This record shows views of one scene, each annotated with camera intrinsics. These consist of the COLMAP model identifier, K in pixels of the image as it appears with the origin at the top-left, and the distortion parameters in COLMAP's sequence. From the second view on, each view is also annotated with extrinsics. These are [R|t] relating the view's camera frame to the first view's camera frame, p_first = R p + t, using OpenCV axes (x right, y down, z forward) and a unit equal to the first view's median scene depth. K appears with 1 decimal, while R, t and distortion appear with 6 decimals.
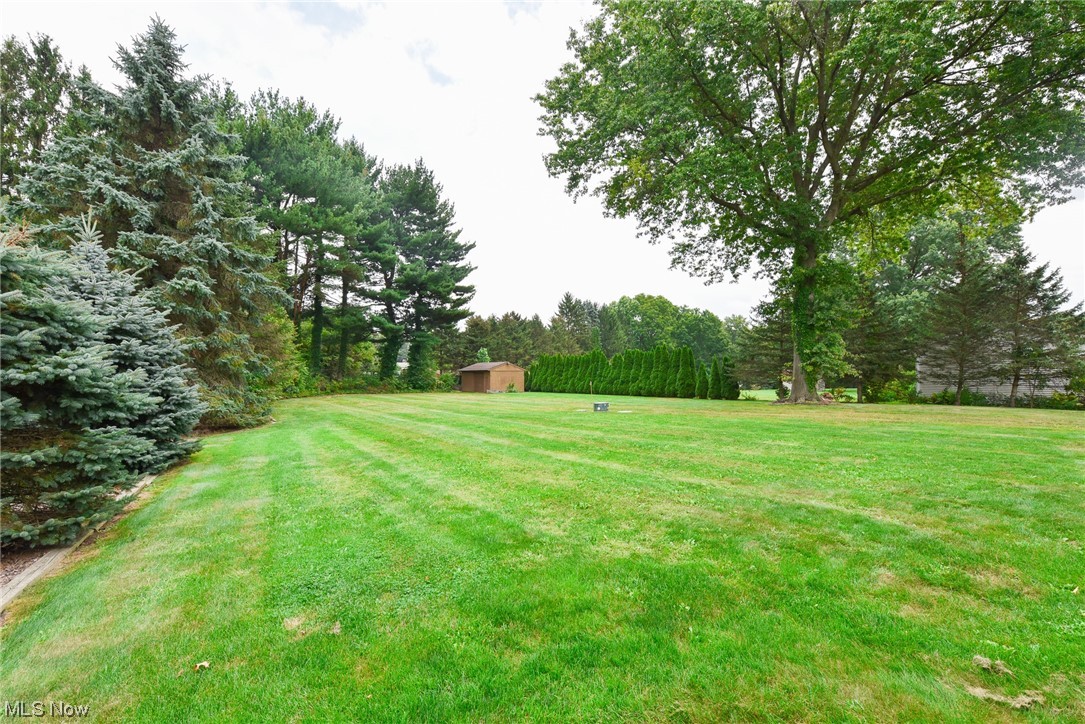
lens RADIAL K [[437.3, 0, 562.5], [0, 437.3, 365.1], [0, 0, 1]] dist [-0.014725, -0.001106]
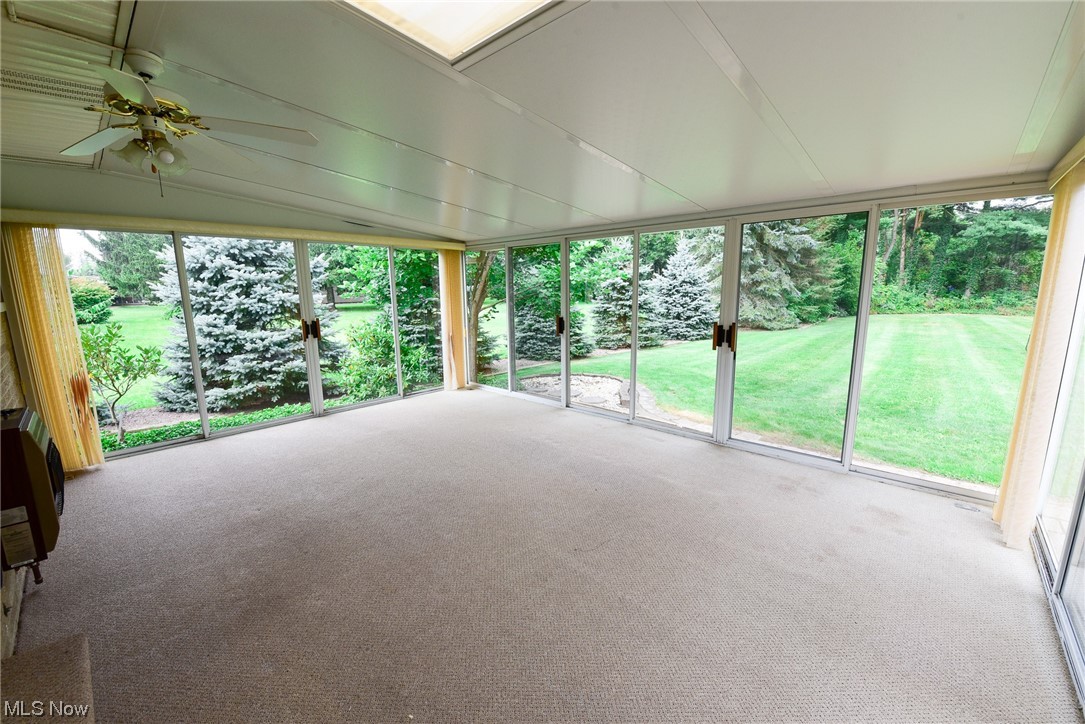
lens RADIAL K [[437.3, 0, 542.9], [0, 437.3, 369.0], [0, 0, 1]] dist [-0.014725, -0.001106]
pose [[0.185939, 0.182098, -0.965540, 0.191864], [0.026579, 0.981385, 0.190205, -0.012202], [0.982202, -0.061029, 0.177638, -0.039848]]
